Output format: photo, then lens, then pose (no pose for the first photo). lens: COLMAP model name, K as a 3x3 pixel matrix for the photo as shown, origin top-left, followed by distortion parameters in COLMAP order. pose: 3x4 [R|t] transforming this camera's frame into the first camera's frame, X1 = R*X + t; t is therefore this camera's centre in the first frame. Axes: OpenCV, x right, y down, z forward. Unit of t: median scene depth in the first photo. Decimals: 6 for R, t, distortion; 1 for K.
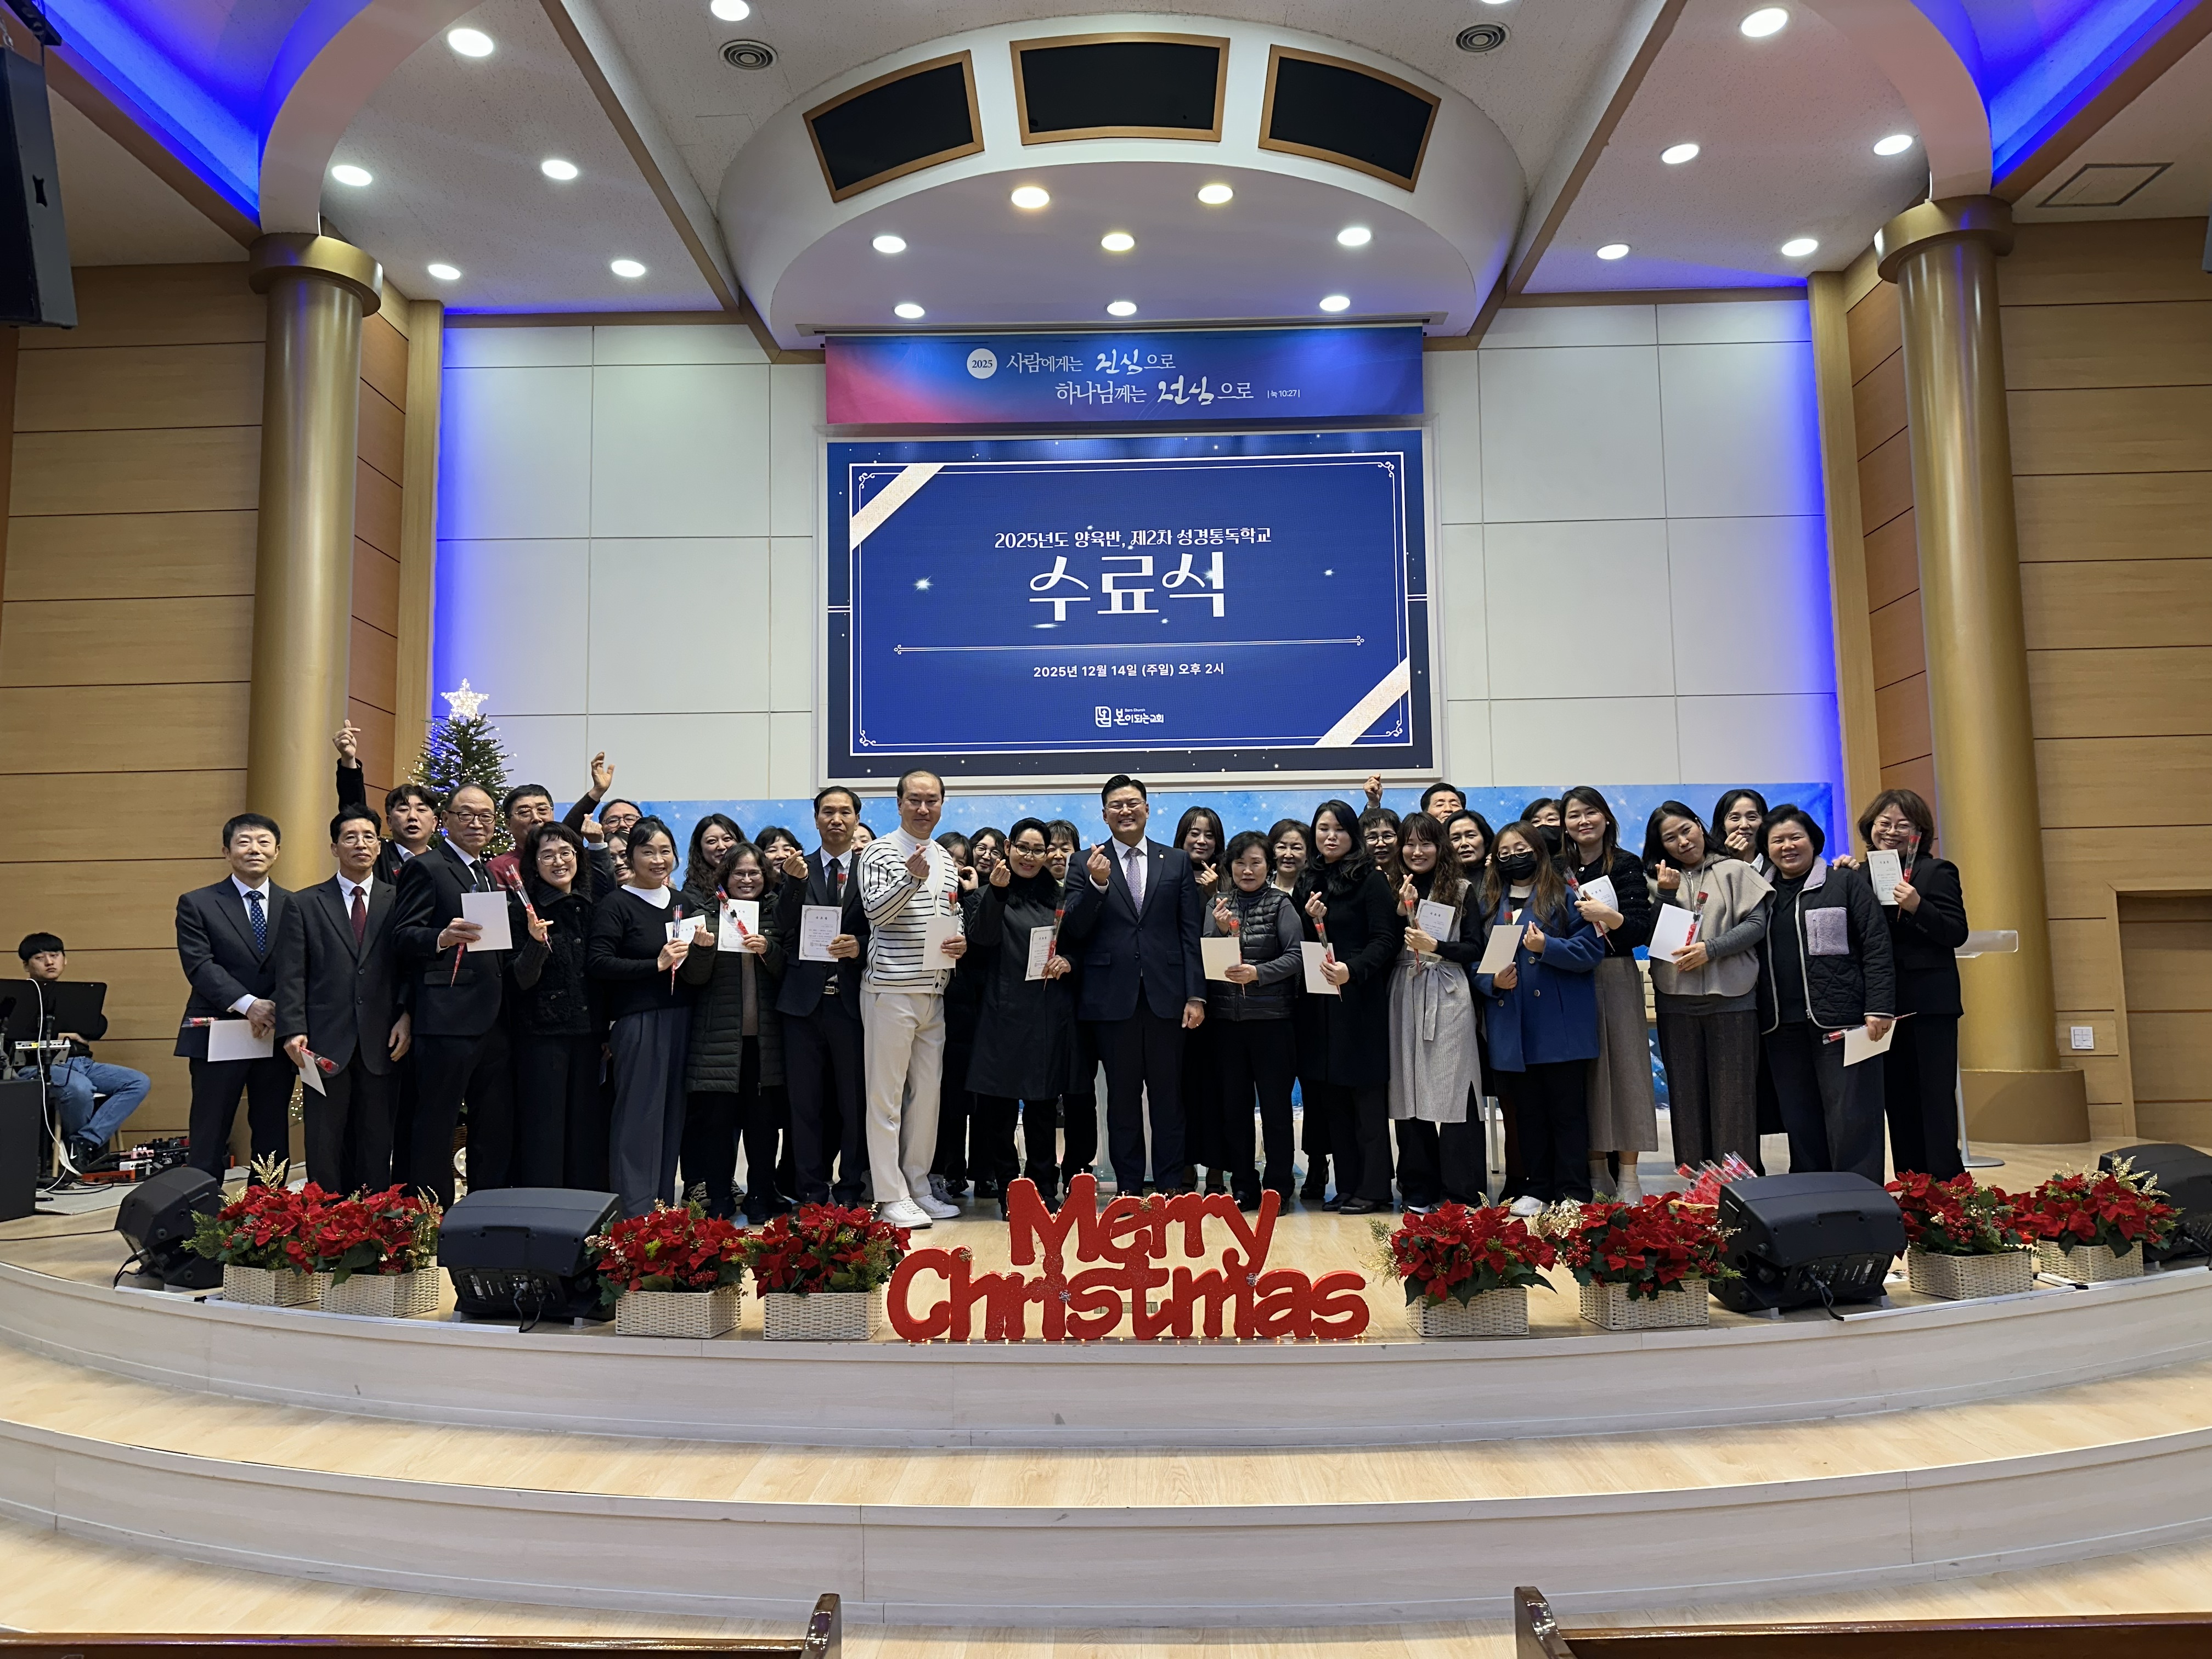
lens RADIAL K [[1541.4, 0, 1094.7], [0, 1541.4, 820.2], [0, 0, 1]] dist [0.137854, -0.226390]
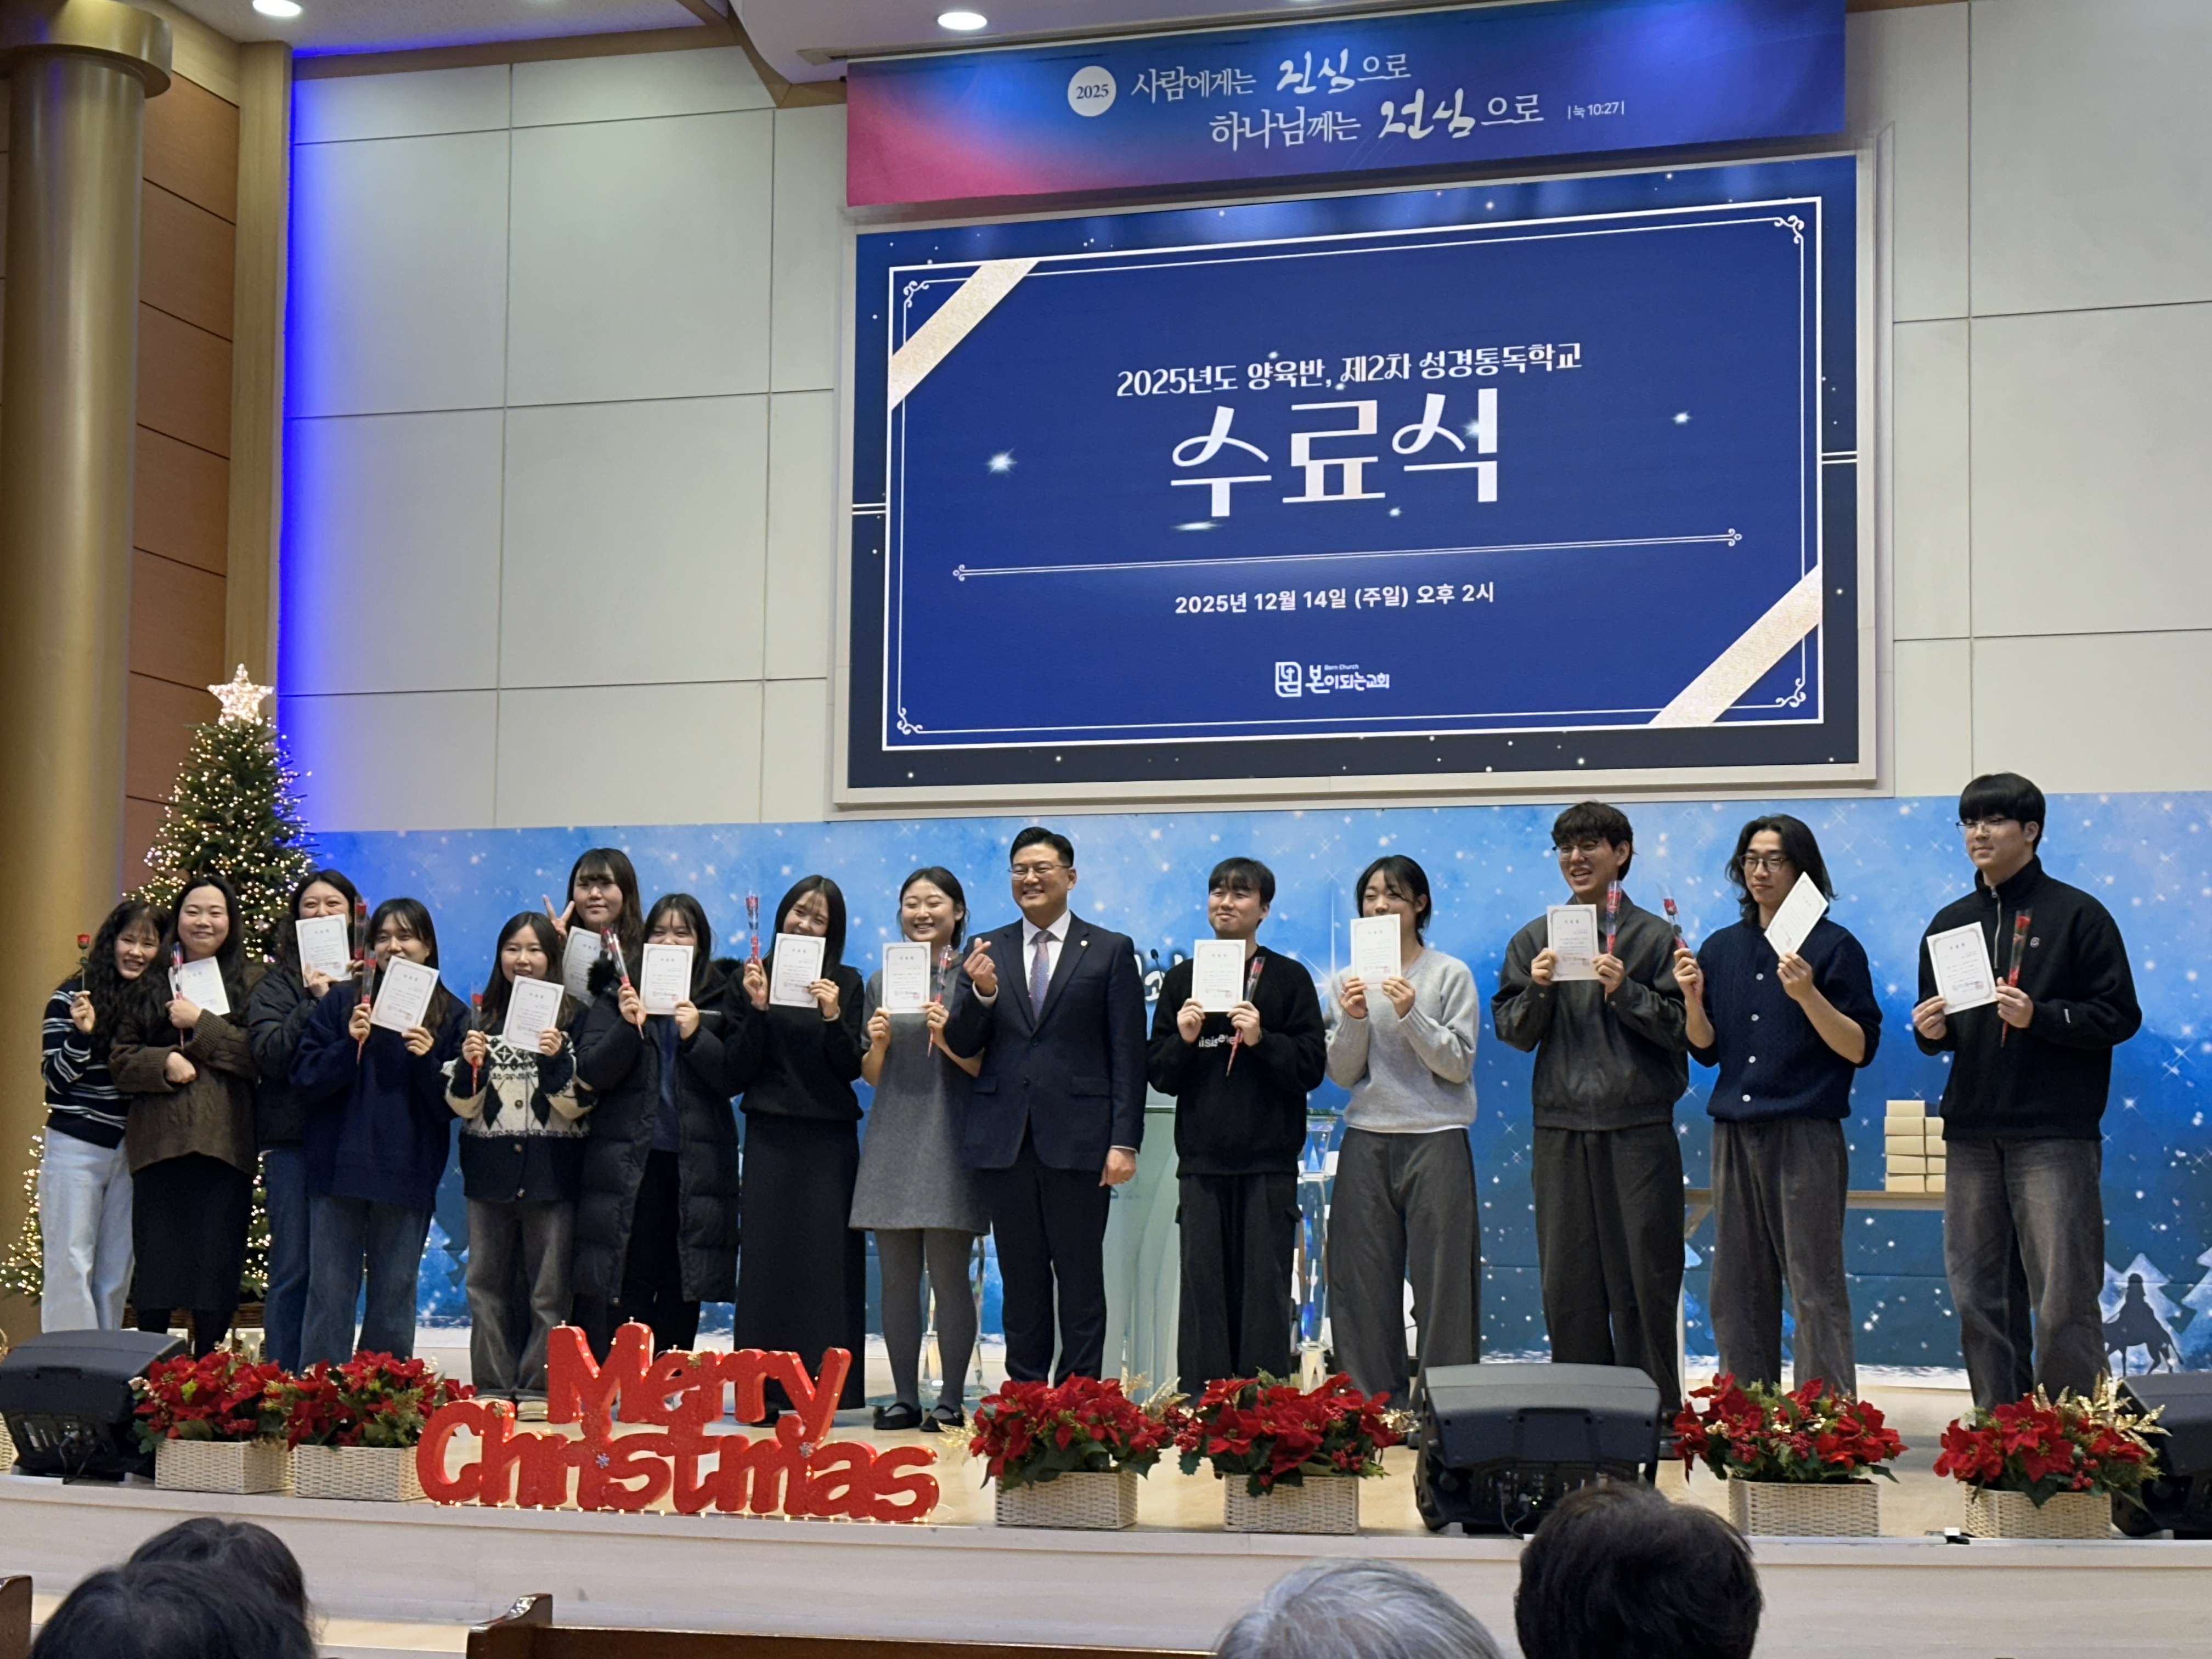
lens RADIAL K [[3469.7, 0, 1053.4], [0, 3469.7, 831.7], [0, 0, 1]] dist [0.121753, 0.006284]
pose [[0.960822, -0.003922, -0.277140, 0.284514], [0.006582, 0.999941, 0.008670, -0.021086], [0.277090, -0.010154, 0.960790, -0.292833]]
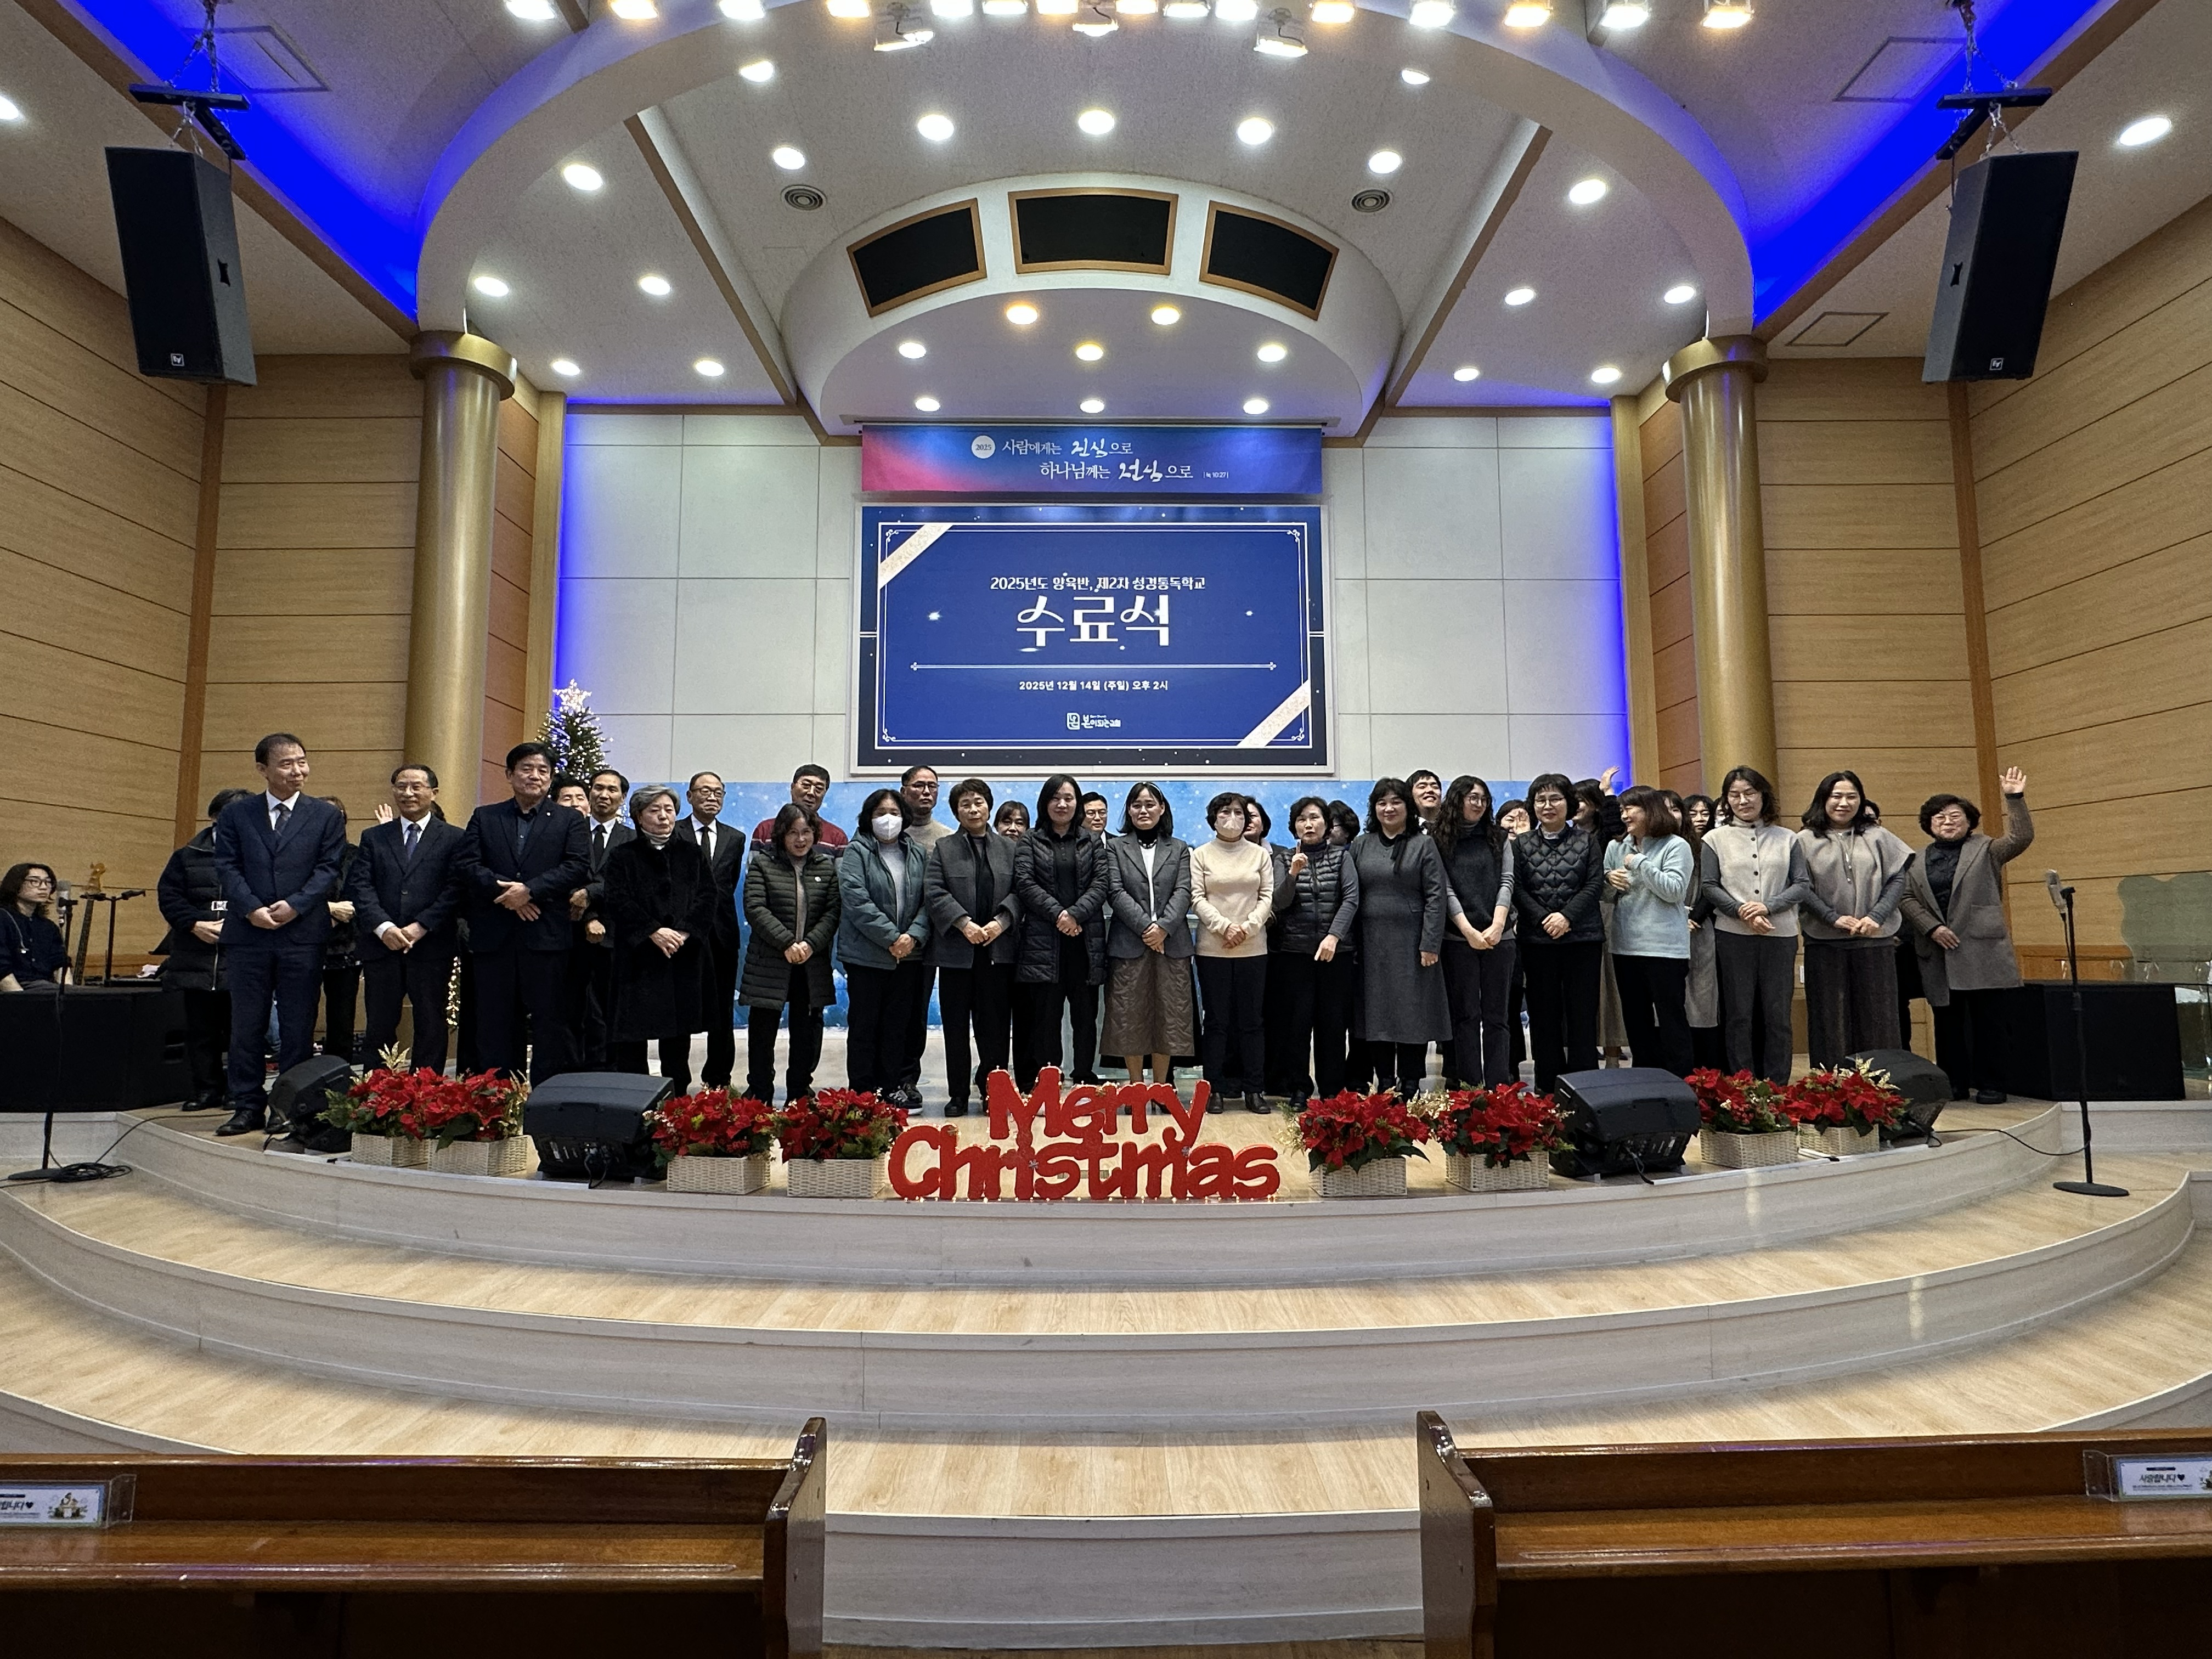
lens RADIAL K [[1162.0, 0, 1099.8], [0, 1162.0, 823.3], [0, 0, 1]] dist [0.001203, -0.000154]
pose [[0.999494, 0.014209, 0.028464, 0.001150], [-0.014380, 0.999880, 0.005804, 0.011828], [-0.028378, -0.006210, 0.999578, 0.033103]]
